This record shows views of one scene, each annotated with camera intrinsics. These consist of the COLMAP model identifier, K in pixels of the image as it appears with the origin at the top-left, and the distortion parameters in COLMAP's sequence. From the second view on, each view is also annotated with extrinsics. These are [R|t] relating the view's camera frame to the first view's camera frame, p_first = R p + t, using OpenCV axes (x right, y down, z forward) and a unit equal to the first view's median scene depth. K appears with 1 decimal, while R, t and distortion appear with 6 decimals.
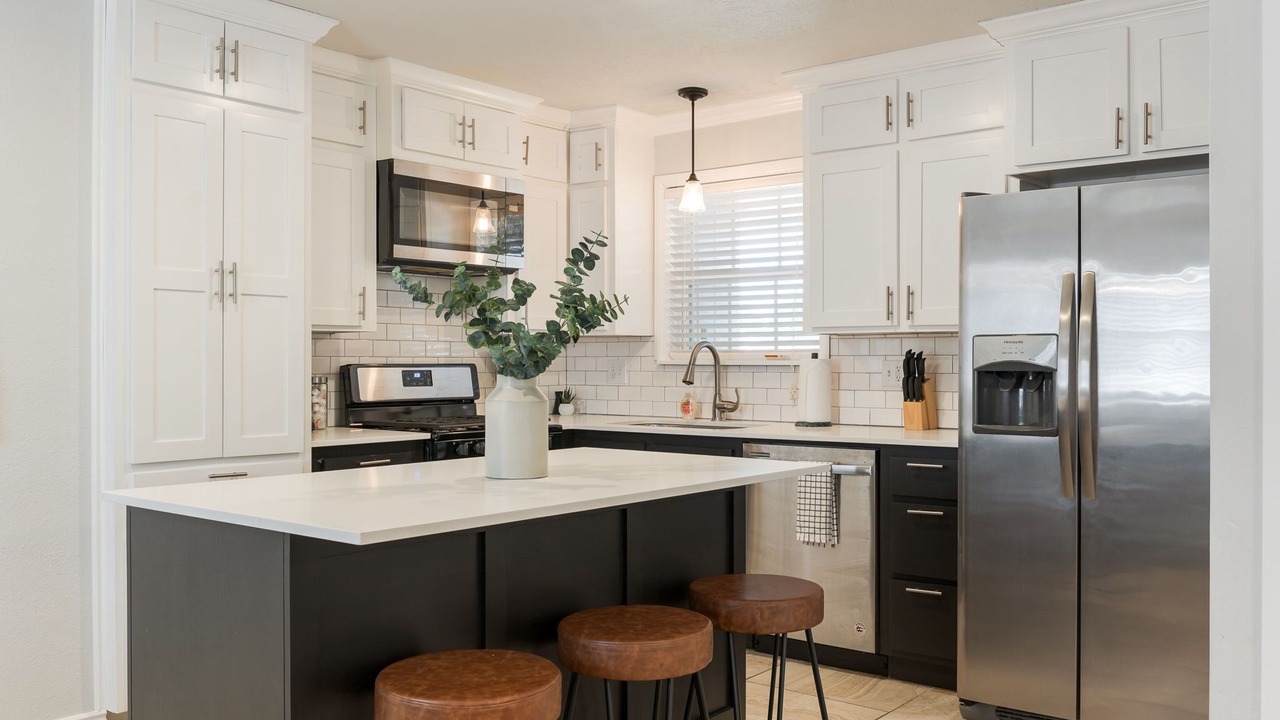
lens RADIAL K [[1095.7, 0, 646.3], [0, 1095.7, 359.2], [0, 0, 1]] dist [0.011920, 0.001815]
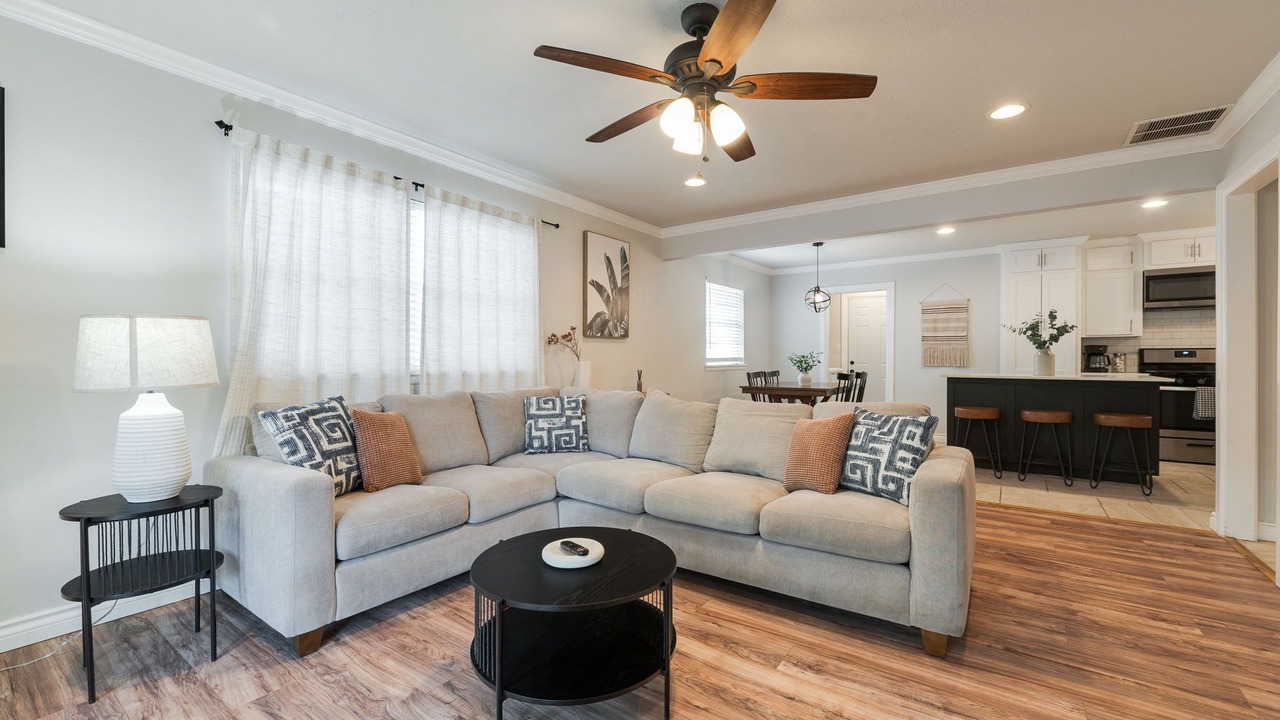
lens RADIAL K [[522.3, 0, 643.4], [0, 522.3, 364.6], [0, 0, 1]] dist [0.002020, -0.003001]
pose [[0.045856, 0.010799, -0.998890, 0.894688], [-0.000274, 0.999942, 0.010797, 0.028517], [0.998948, -0.000221, 0.045857, -0.241182]]
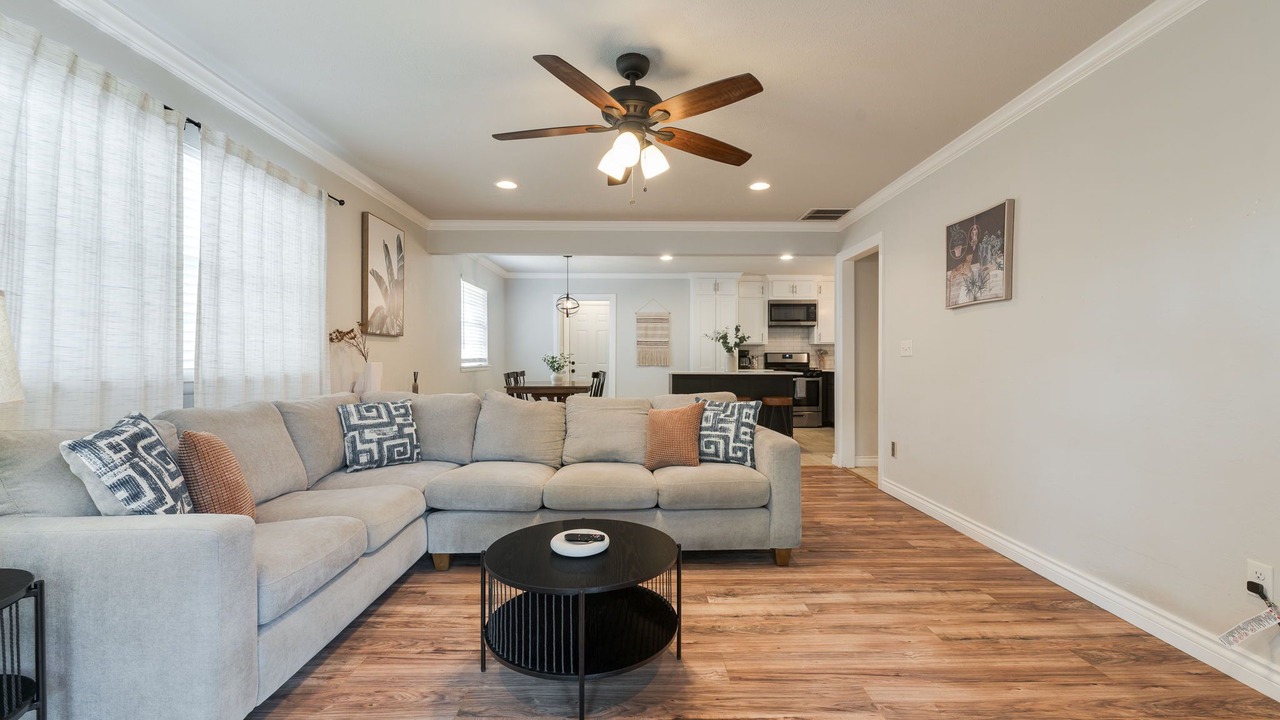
lens RADIAL K [[522.3, 0, 644.7], [0, 522.3, 363.8], [0, 0, 1]] dist [0.002020, -0.003001]
pose [[0.628533, 0.007182, -0.777750, 0.861637], [-0.001387, 0.999966, 0.008114, 0.027902], [0.777782, -0.004021, 0.628522, -0.471440]]
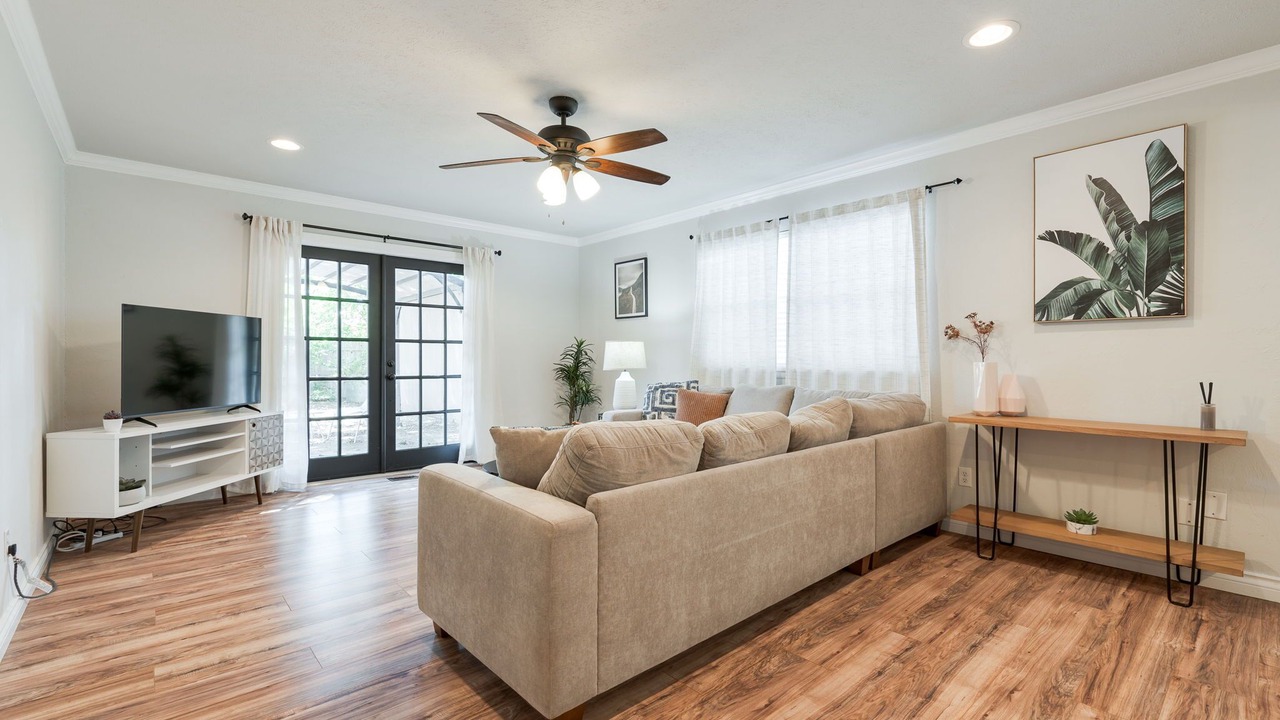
lens RADIAL K [[555.6, 0, 639.6], [0, 555.6, 363.2], [0, 0, 1]] dist [0.004036, -0.003272]
pose [[-0.983314, -0.004596, 0.181861, 0.291375], [-0.003202, 0.999963, 0.007955, 0.029706], [-0.181891, 0.007240, -0.983292, 0.394939]]
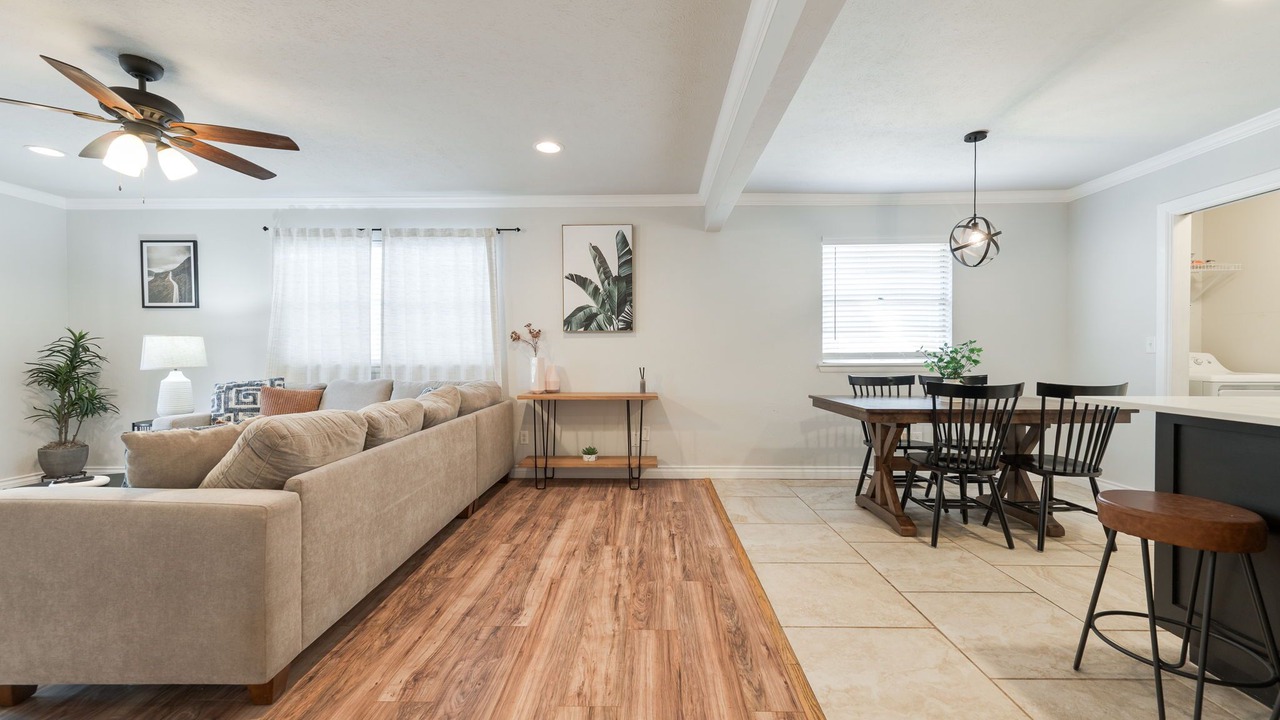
lens RADIAL K [[505.5, 0, 635.2], [0, 505.5, 362.8], [0, 0, 1]] dist [0.006202, -0.001010]
pose [[-0.803289, 0.009313, -0.595517, 0.394017], [0.000359, 0.999885, 0.015153, 0.028746], [0.595589, 0.011959, -0.803200, 0.482271]]
